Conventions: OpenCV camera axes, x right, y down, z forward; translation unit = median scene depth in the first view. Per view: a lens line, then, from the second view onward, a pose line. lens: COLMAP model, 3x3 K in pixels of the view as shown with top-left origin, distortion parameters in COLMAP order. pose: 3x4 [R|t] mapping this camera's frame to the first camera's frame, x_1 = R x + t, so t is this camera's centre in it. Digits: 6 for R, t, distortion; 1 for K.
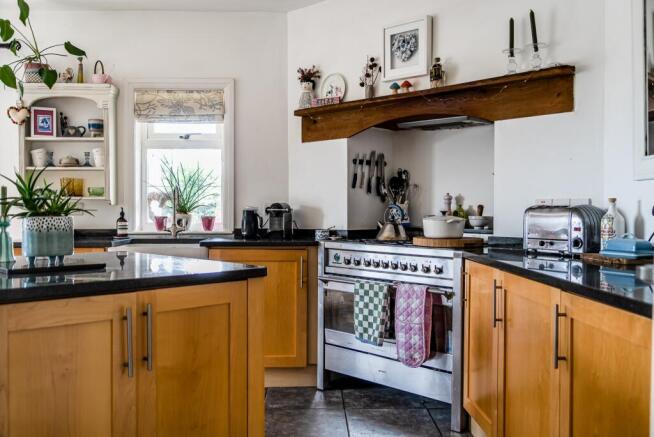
lens RADIAL K [[610.8, 0, 327.0], [0, 610.8, 227.1], [0, 0, 1]] dist [0.046920, 0.006212]
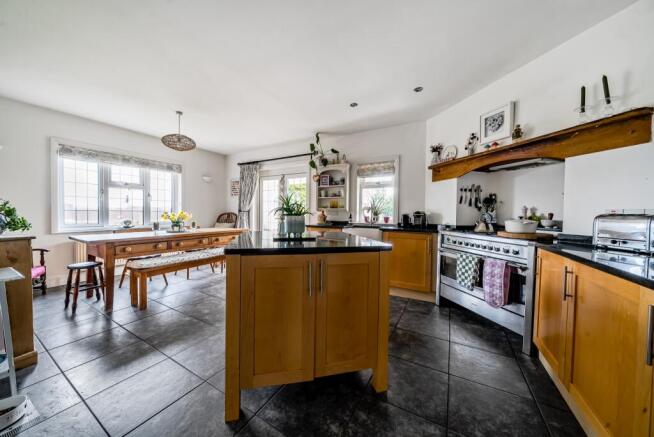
lens RADIAL K [[221.8, 0, 327.0], [0, 221.8, 218.5], [0, 0, 1]] dist [-0.000620, -0.000203]
pose [[0.859496, 0.023195, -0.510616, 0.044035], [-0.027638, 0.999617, -0.001113, -0.005300], [0.510395, 0.015069, 0.859808, 0.206114]]
